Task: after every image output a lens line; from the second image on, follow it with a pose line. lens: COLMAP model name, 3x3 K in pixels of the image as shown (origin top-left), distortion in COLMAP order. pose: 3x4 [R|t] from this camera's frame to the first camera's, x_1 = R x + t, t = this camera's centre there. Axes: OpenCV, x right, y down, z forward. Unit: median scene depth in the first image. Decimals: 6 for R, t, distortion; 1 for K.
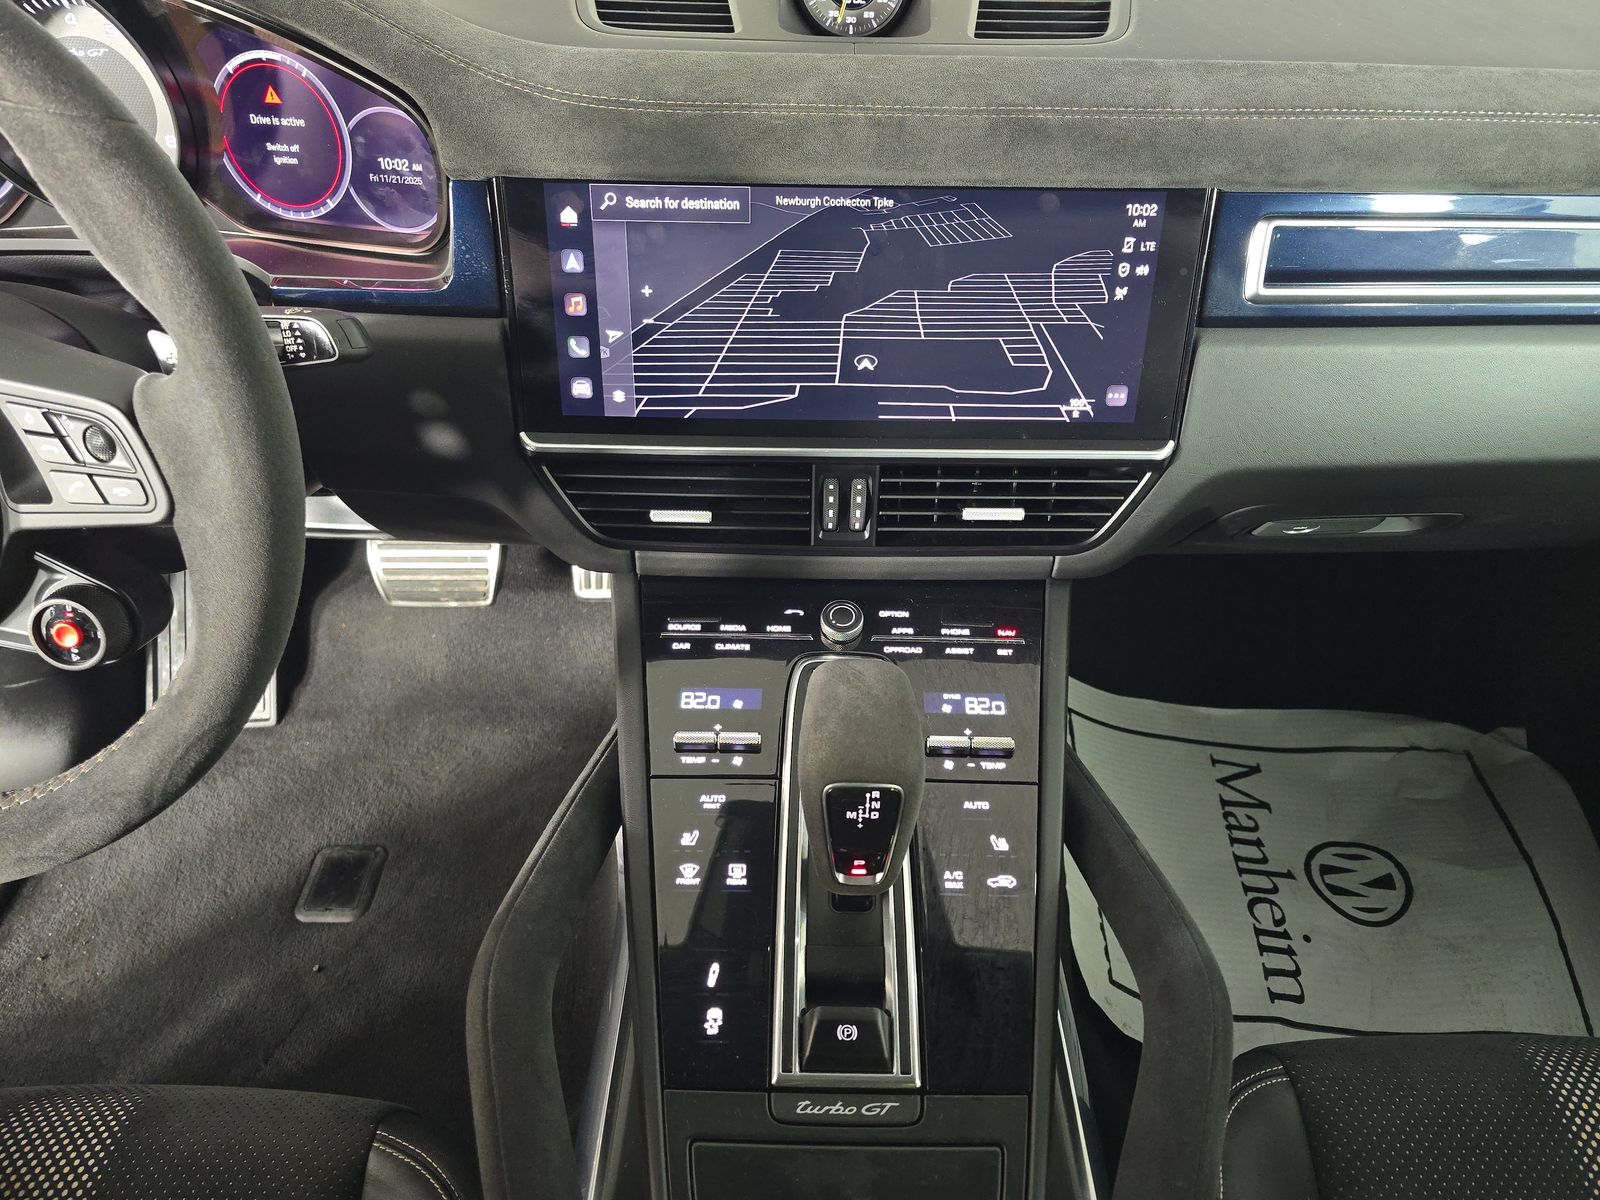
lens RADIAL K [[1068.2, 0, 801.0], [0, 1068.2, 604.1], [0, 0, 1]] dist [0.016018, -0.015147]
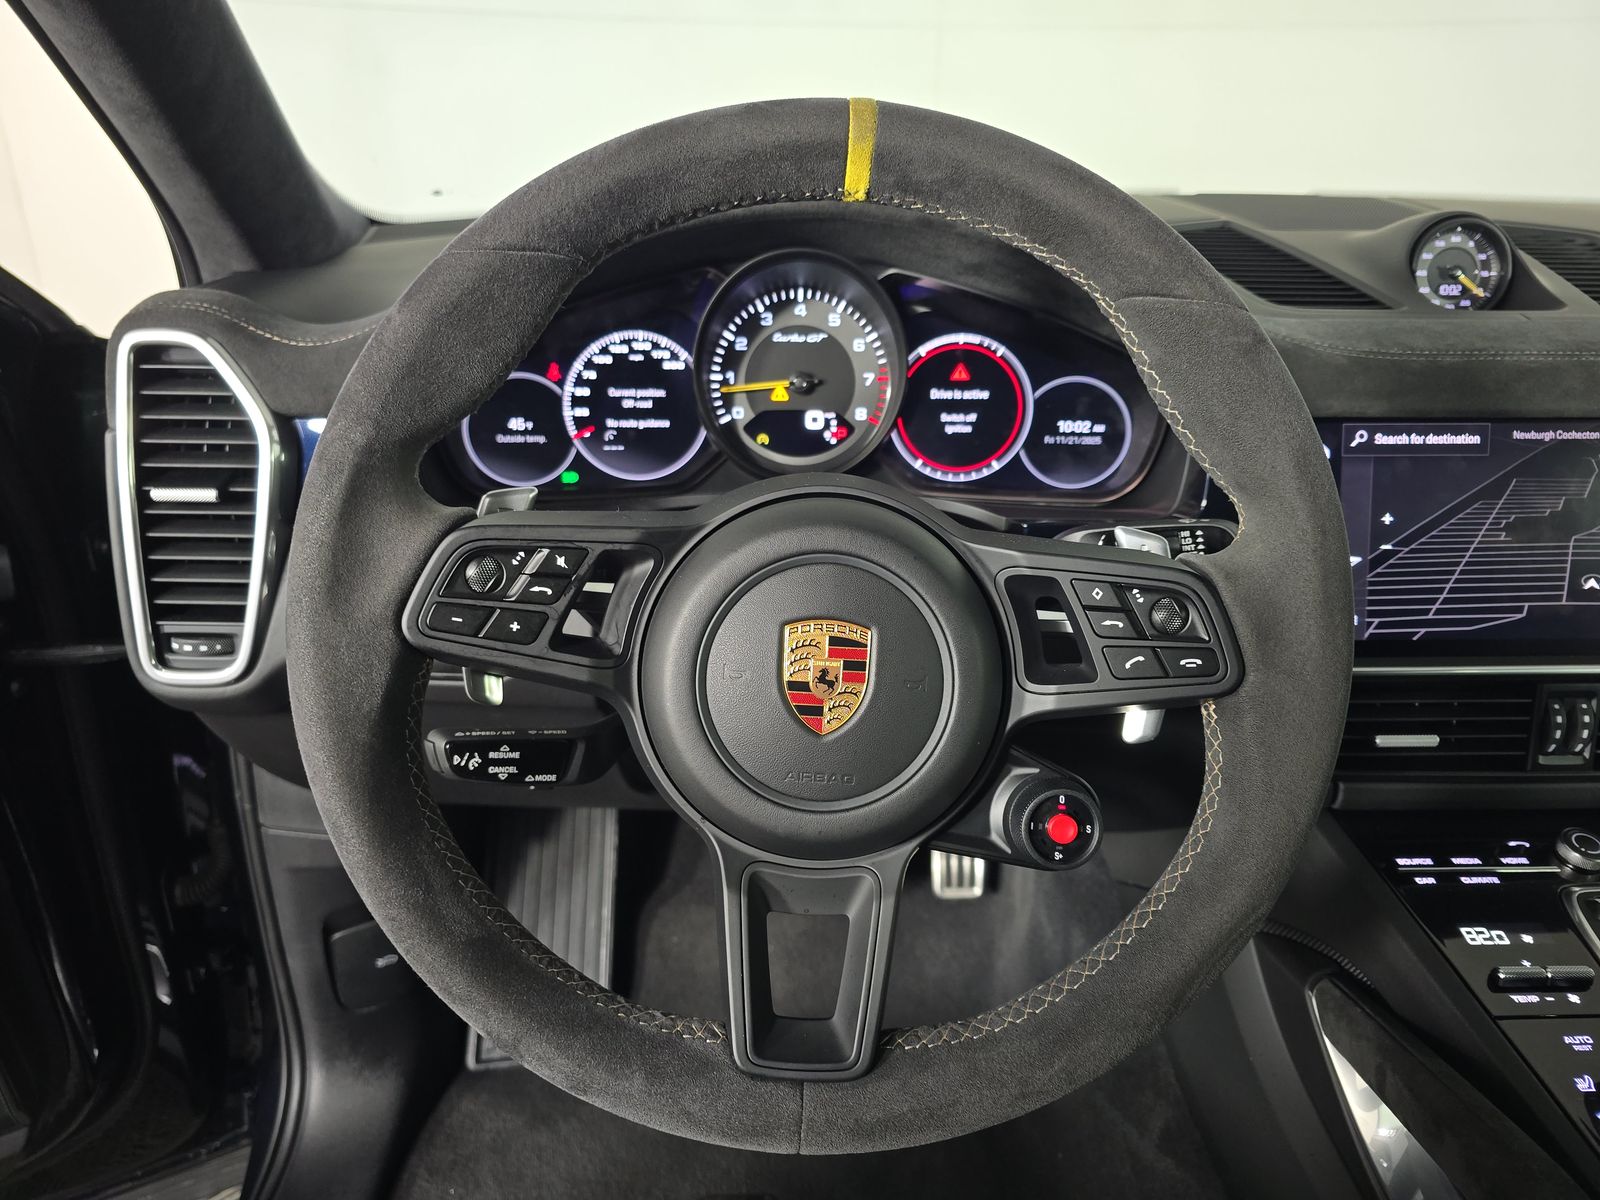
lens RADIAL K [[1068.2, 0, 800.2], [0, 1068.2, 593.6], [0, 0, 1]] dist [0.016018, -0.015147]
pose [[0.999492, -0.021027, 0.023935, -0.727217], [0.027802, 0.942536, -0.332945, 0.107671], [-0.015559, 0.333441, 0.942642, 0.041379]]
